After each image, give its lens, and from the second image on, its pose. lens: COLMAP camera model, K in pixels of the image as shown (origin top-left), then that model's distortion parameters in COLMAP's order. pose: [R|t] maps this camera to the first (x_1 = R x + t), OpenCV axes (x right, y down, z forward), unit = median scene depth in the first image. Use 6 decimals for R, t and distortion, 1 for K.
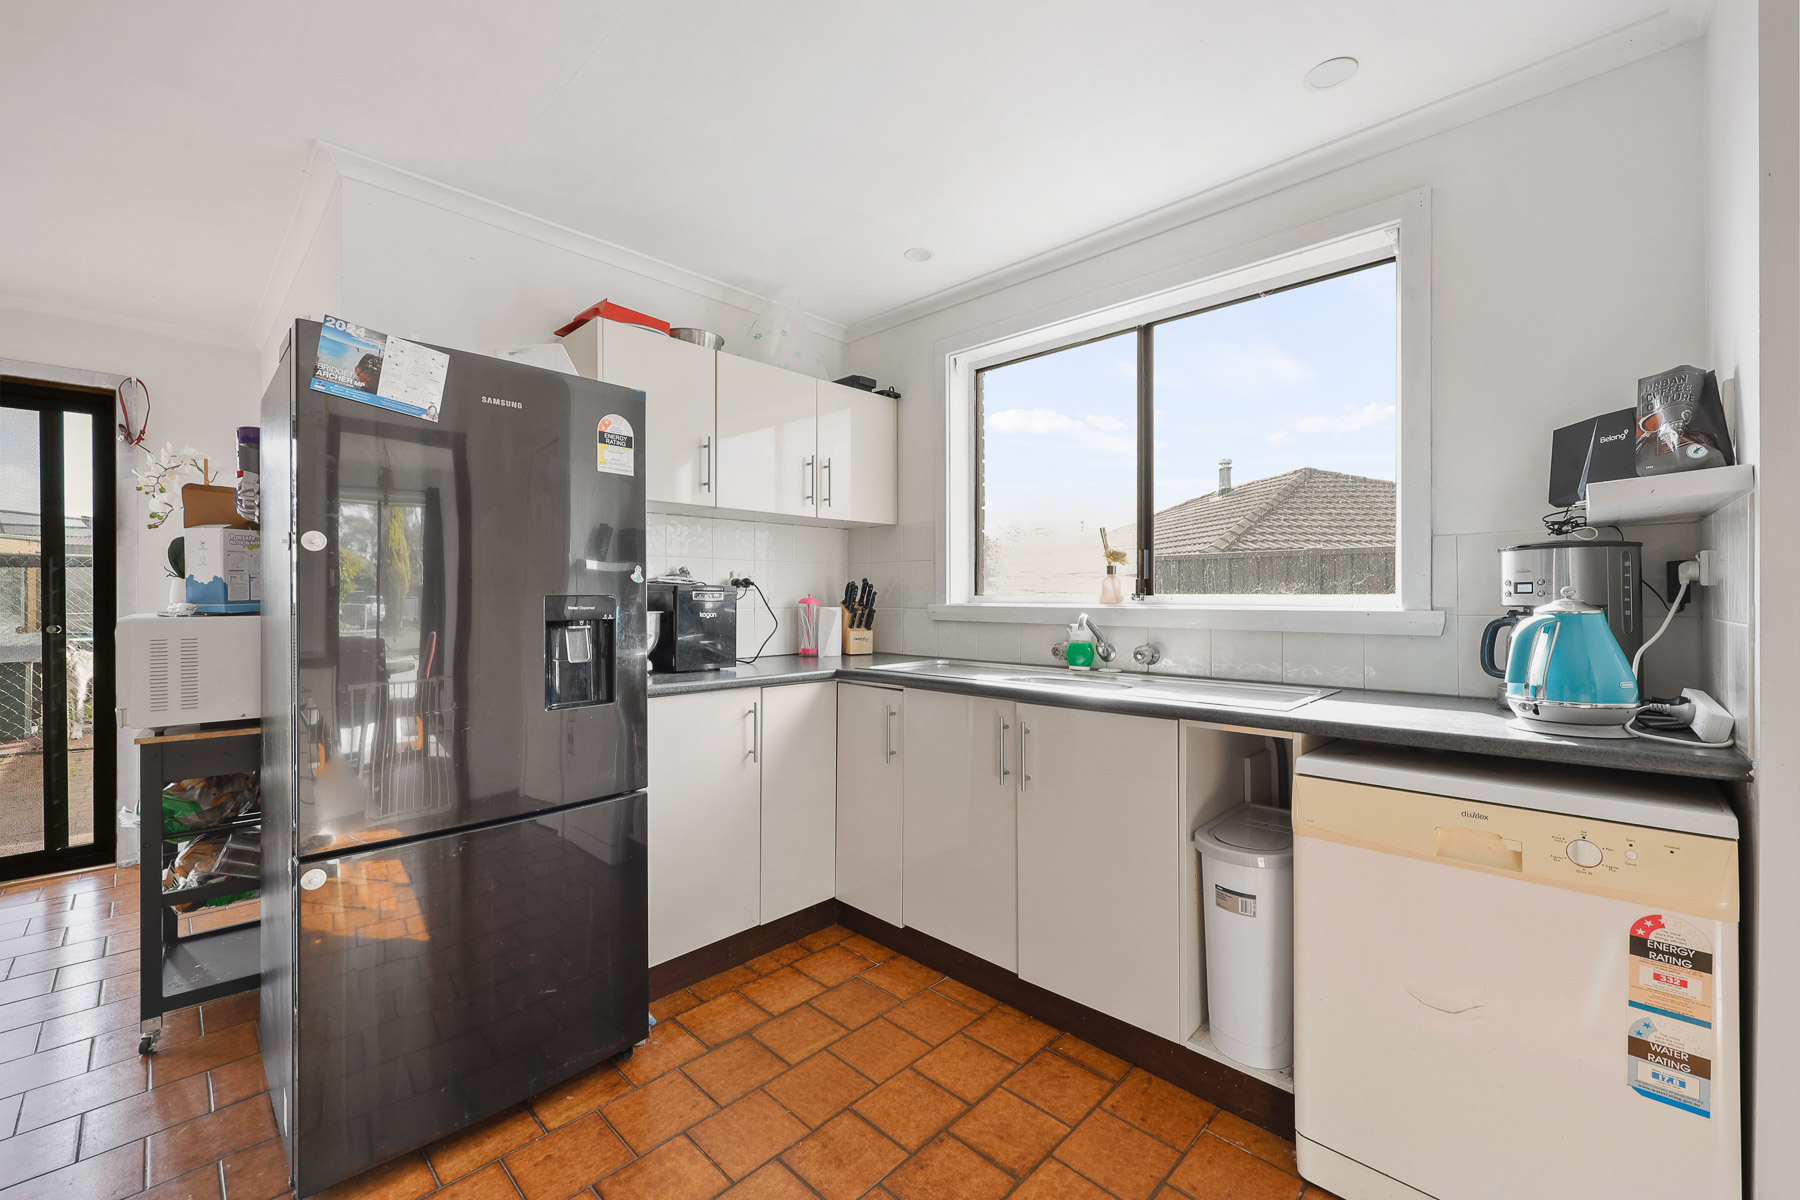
lens RADIAL K [[724.7, 0, 896.2], [0, 724.7, 595.8], [0, 0, 1]] dist [-0.002044, 0.000076]
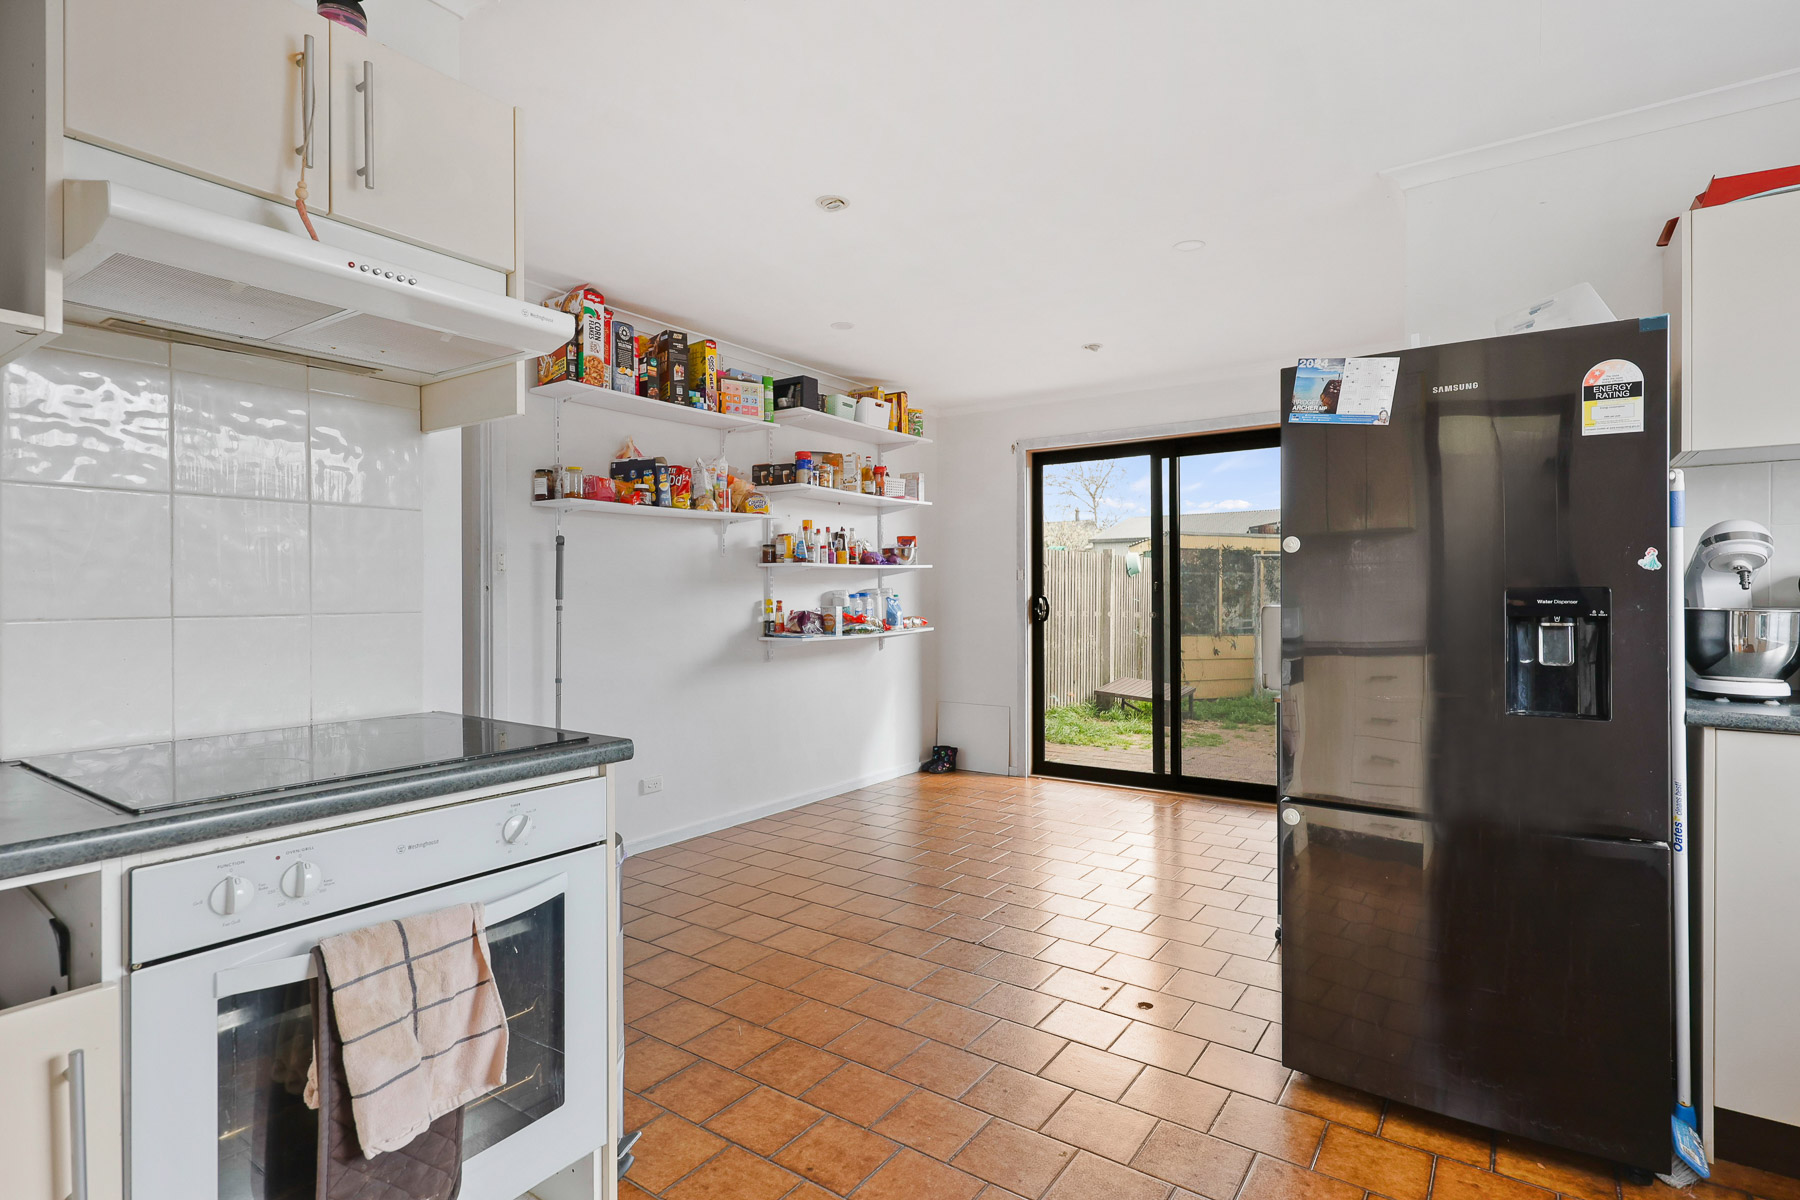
lens RADIAL K [[893.0, 0, 900.0], [0, 893.0, 600.0], [0, 0, 1]] dist [0.002078, 0.000303]
pose [[0.162293, 0.007739, -0.986712, 0.541676], [0.003751, 0.999957, 0.008460, 0.003286], [0.986736, -0.005074, 0.162257, 0.079777]]
